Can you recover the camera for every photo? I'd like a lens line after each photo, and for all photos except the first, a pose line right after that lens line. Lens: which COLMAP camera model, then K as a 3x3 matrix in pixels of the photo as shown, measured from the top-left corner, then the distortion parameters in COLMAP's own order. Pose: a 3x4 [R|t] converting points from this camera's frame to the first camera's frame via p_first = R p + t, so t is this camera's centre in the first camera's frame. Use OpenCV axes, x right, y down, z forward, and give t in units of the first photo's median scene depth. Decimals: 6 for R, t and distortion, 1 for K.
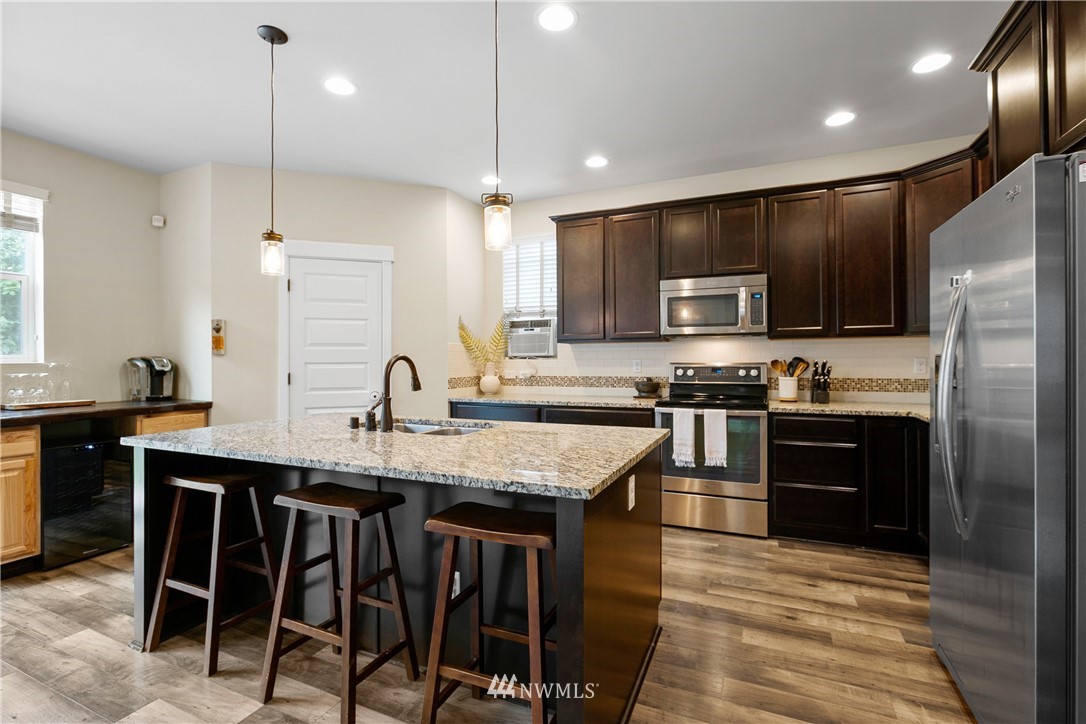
lens RADIAL K [[491.4, 0, 539.4], [0, 491.4, 357.3], [0, 0, 1]] dist [-0.028812, 0.014664]
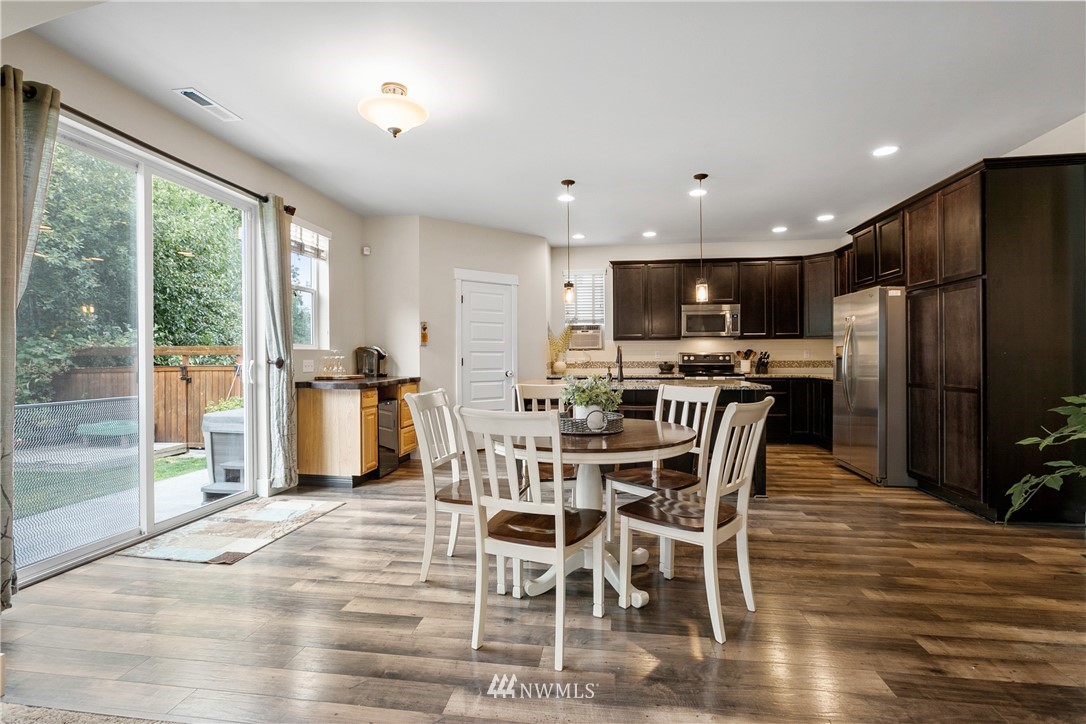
lens RADIAL K [[491.4, 0, 541.6], [0, 491.4, 355.4], [0, 0, 1]] dist [-0.028812, 0.014664]
pose [[0.958603, 0.002636, 0.284734, -0.812432], [-0.002655, 0.999996, -0.000321, 0.026888], [-0.284734, -0.000448, 0.958607, -0.589103]]
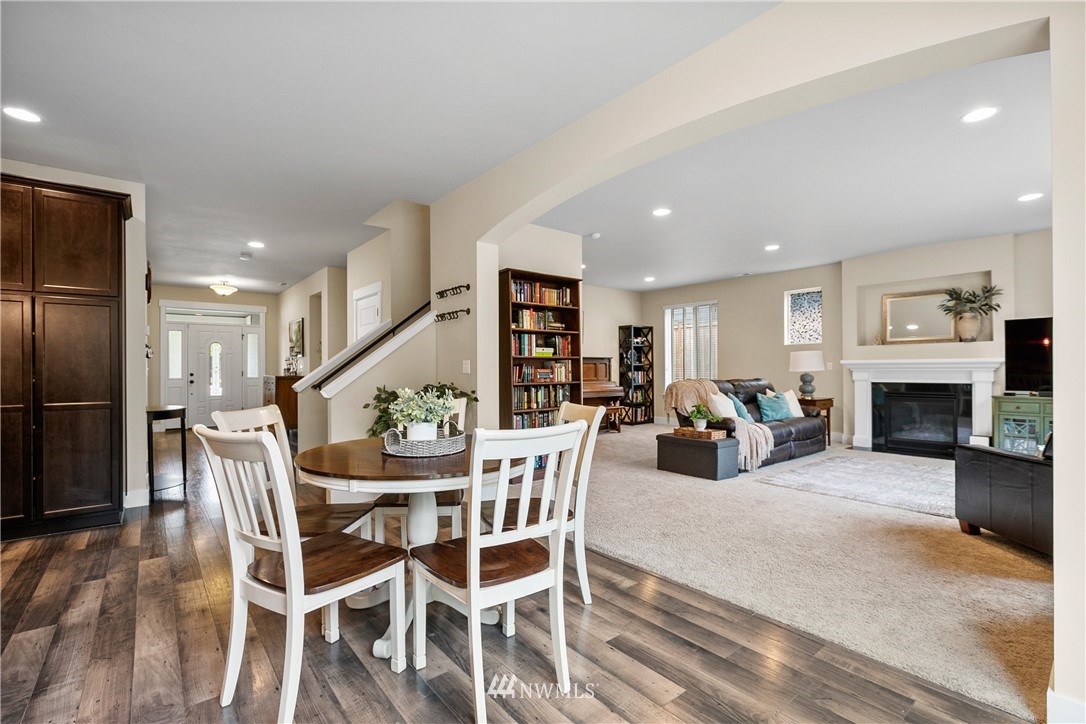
lens RADIAL K [[491.4, 0, 544.7], [0, 491.4, 369.2], [0, 0, 1]] dist [-0.028812, 0.014664]
pose [[-0.897776, 0.010632, 0.440325, -0.979588], [0.007327, 0.999931, -0.009206, 0.035162], [-0.440392, -0.005039, -0.897791, 0.636619]]
